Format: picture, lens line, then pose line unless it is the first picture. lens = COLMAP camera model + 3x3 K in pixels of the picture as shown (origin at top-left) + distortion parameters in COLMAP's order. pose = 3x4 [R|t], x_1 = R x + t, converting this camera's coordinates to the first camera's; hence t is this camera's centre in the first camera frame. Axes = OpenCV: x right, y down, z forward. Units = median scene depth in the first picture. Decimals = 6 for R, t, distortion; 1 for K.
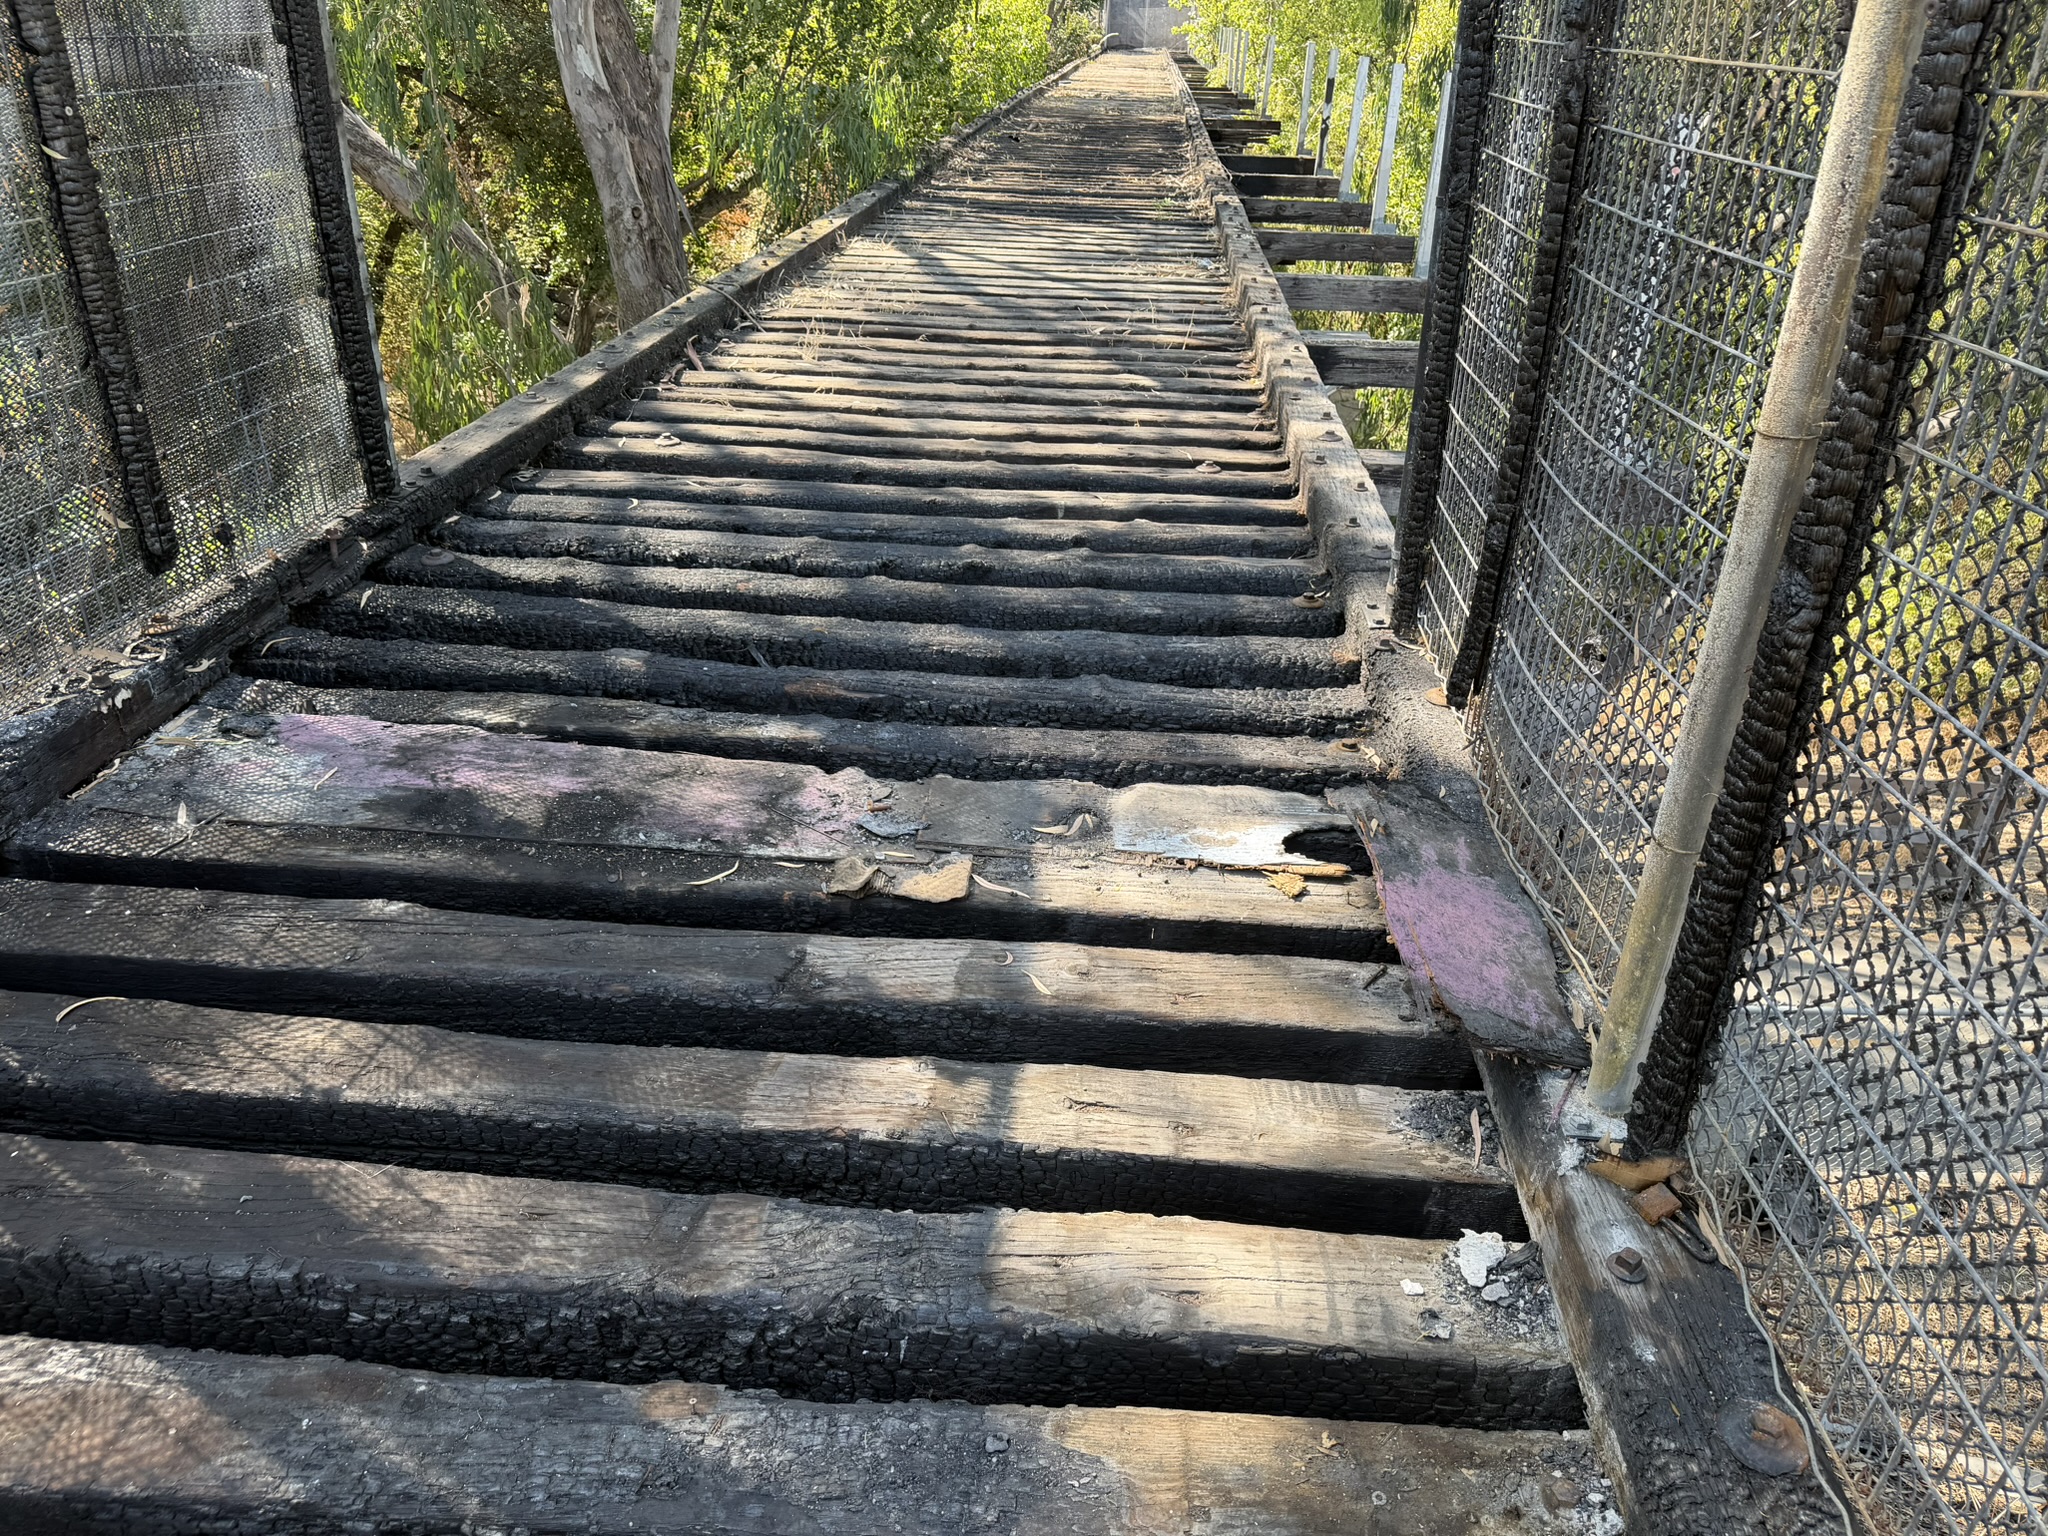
lens RADIAL K [[1411.6, 0, 1020.1], [0, 1411.6, 758.4], [0, 0, 1]] dist [0.008951, -0.029941]
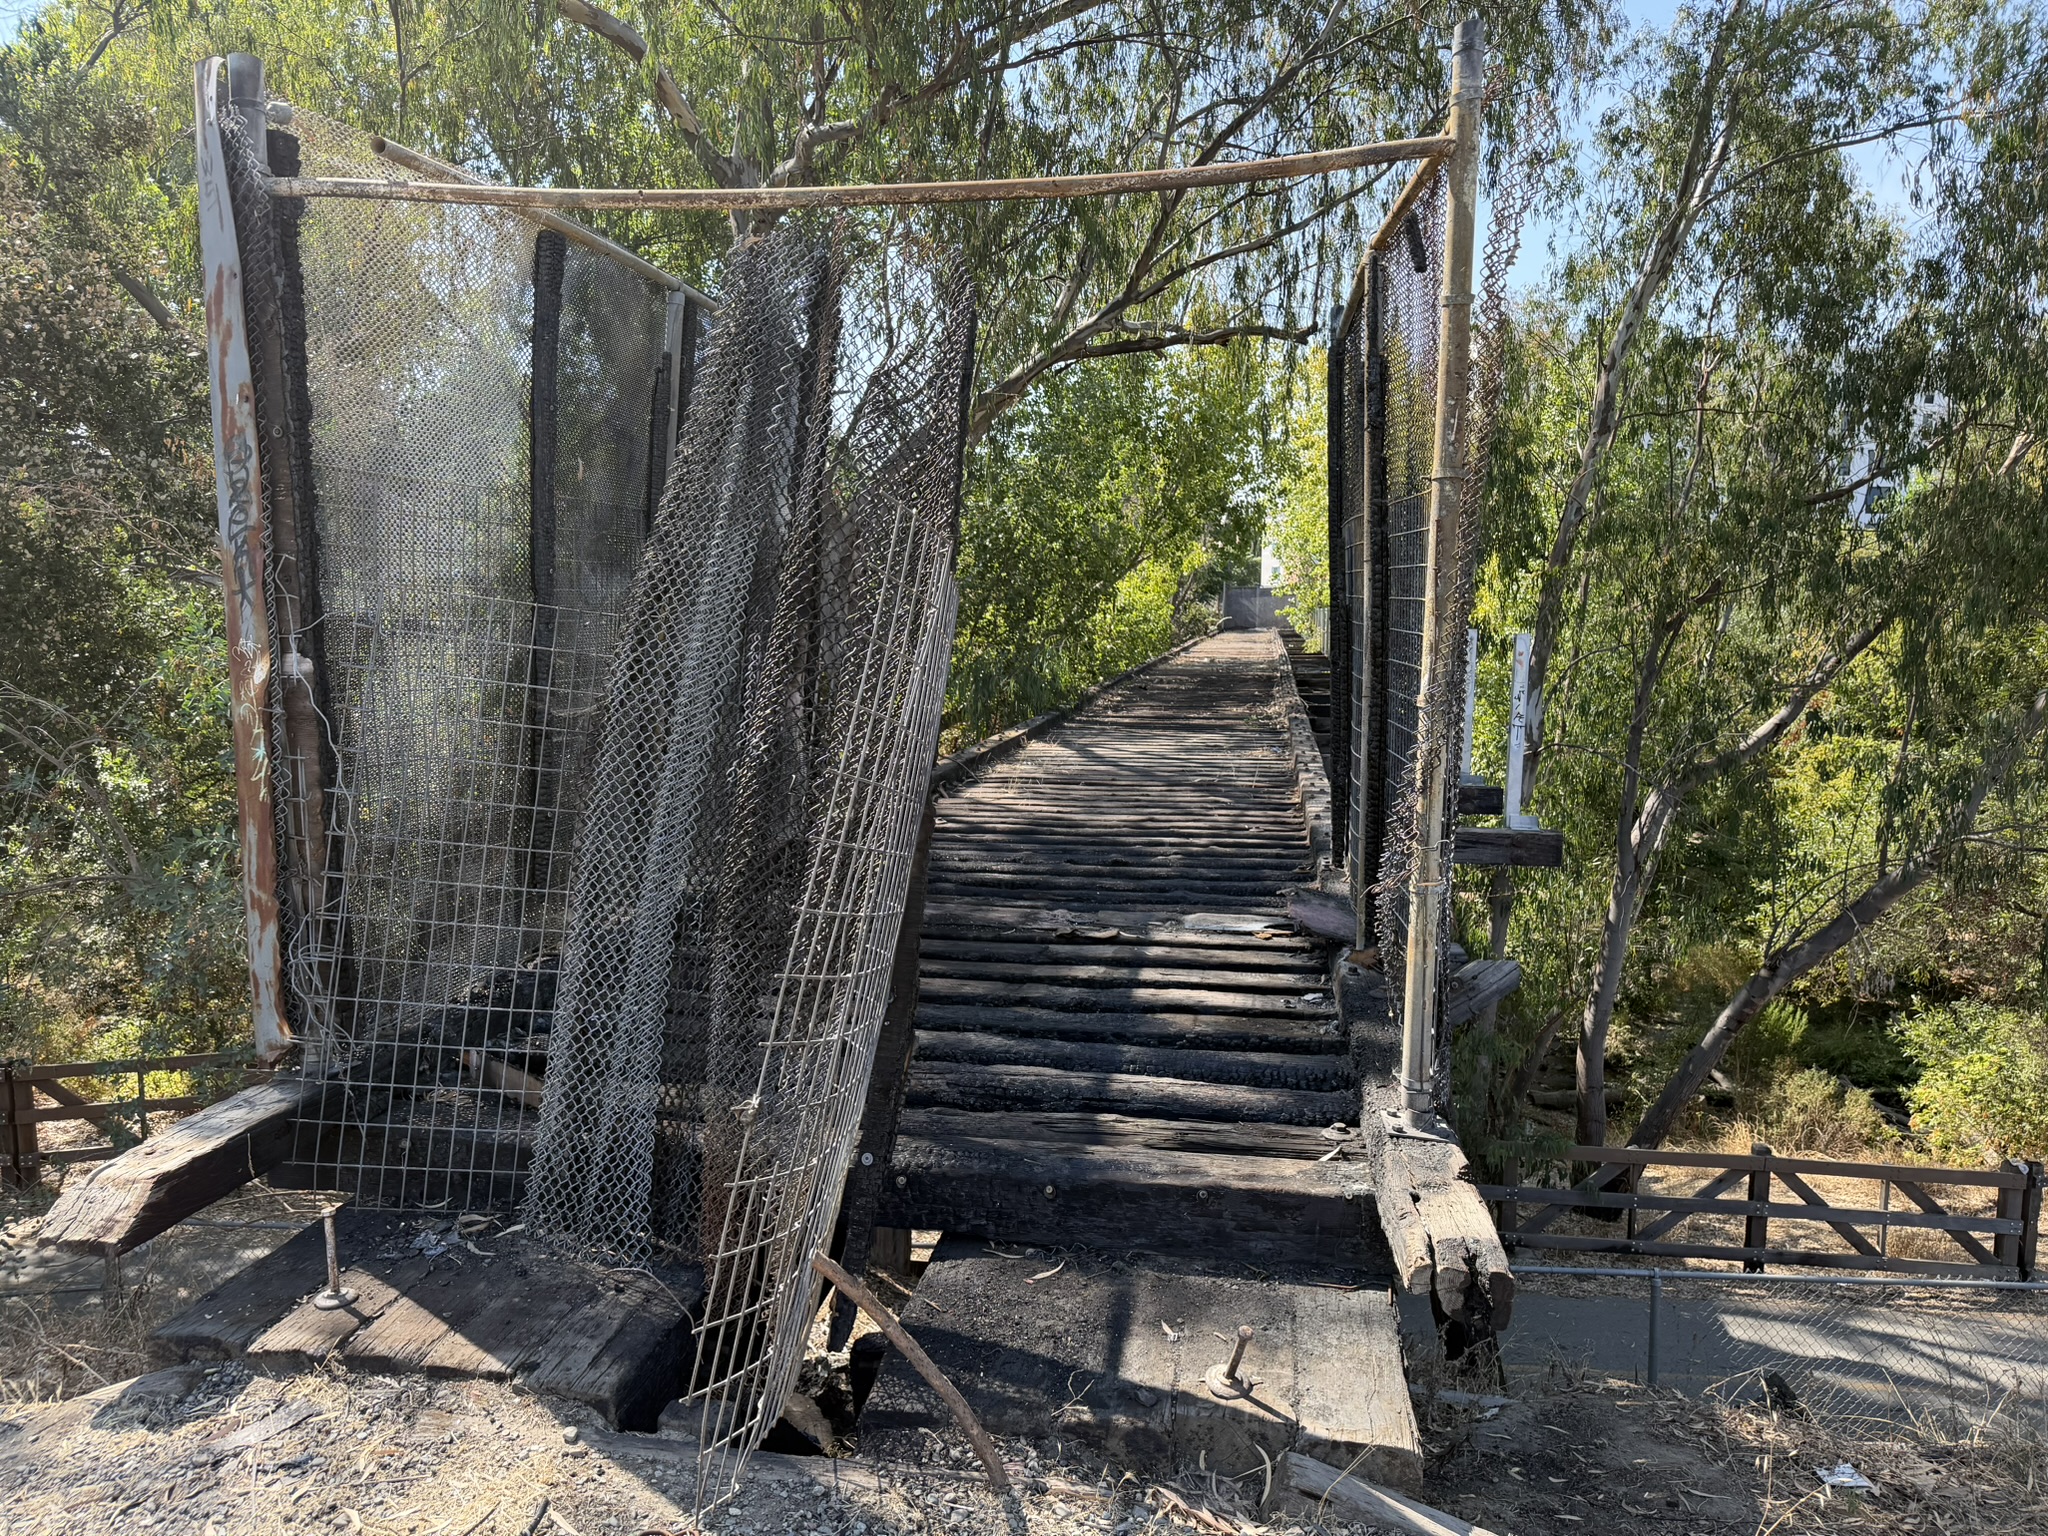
lens RADIAL K [[1411.6, 0, 1020.1], [0, 1411.6, 758.4], [0, 0, 1]] dist [0.008951, -0.029941]
pose [[0.995184, -0.025461, -0.094657, 0.045775], [-0.011473, 0.928781, -0.370451, 1.166552], [0.097347, 0.369753, 0.924016, -2.121304]]
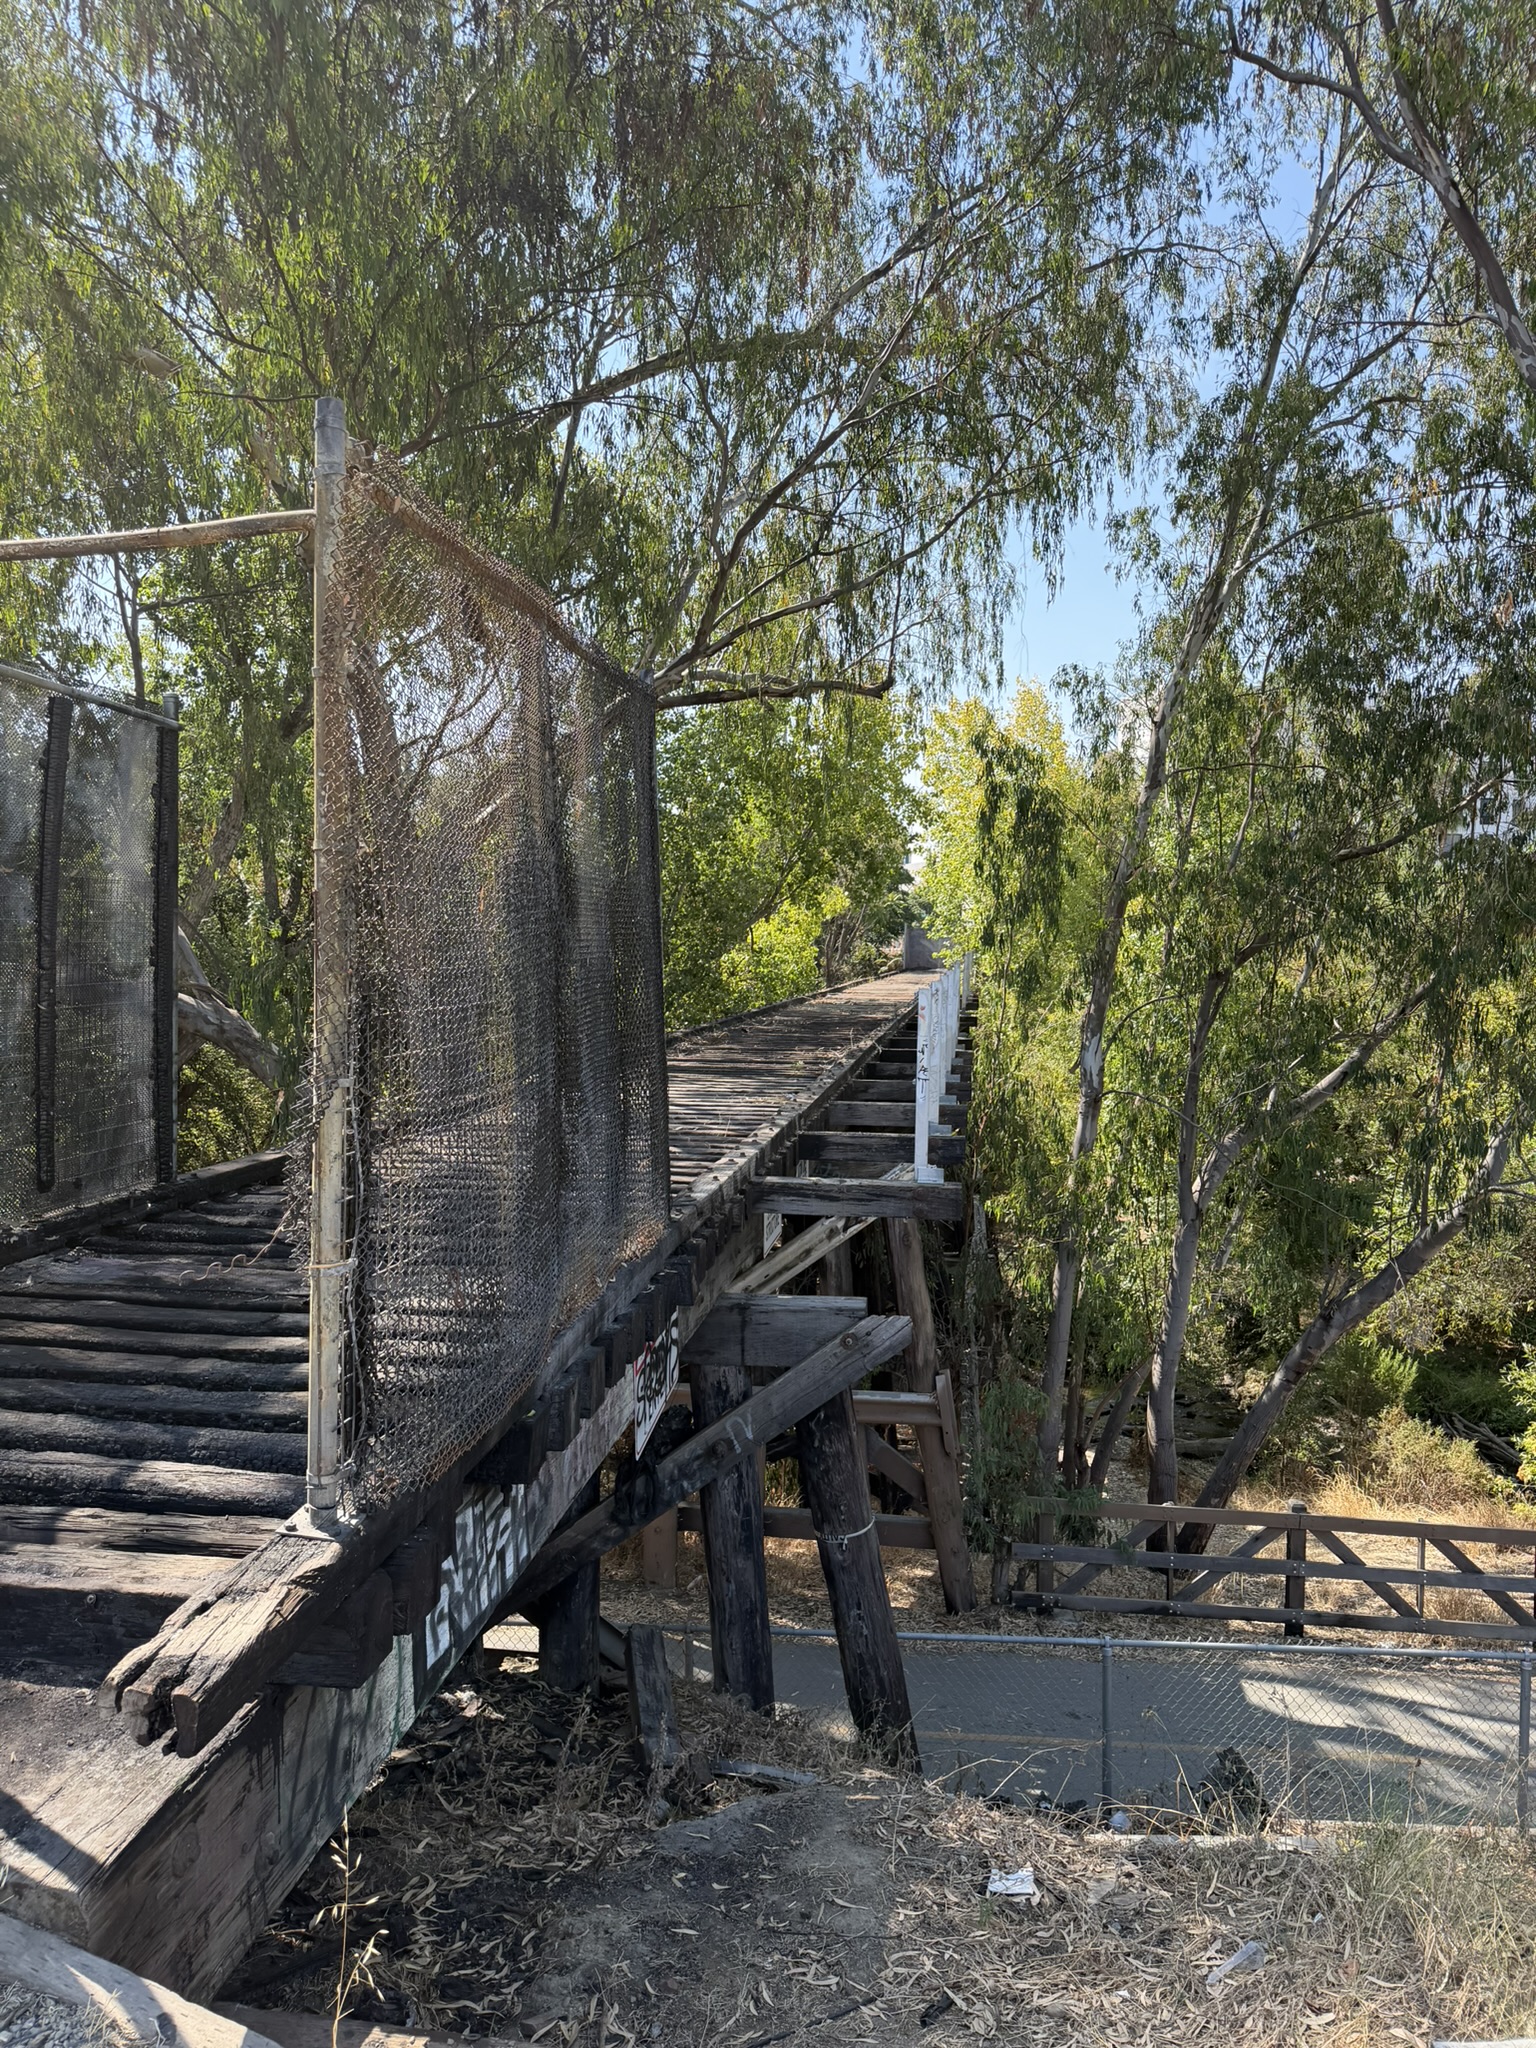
lens RADIAL K [[1400.5, 0, 791.0], [0, 1400.5, 996.6], [0, 0, 1]] dist [0.056664, -0.099130]
pose [[0.998105, -0.022673, -0.057205, 1.313306], [-0.004461, 0.900536, -0.434759, 1.075145], [0.061373, 0.434190, 0.898728, -1.979370]]
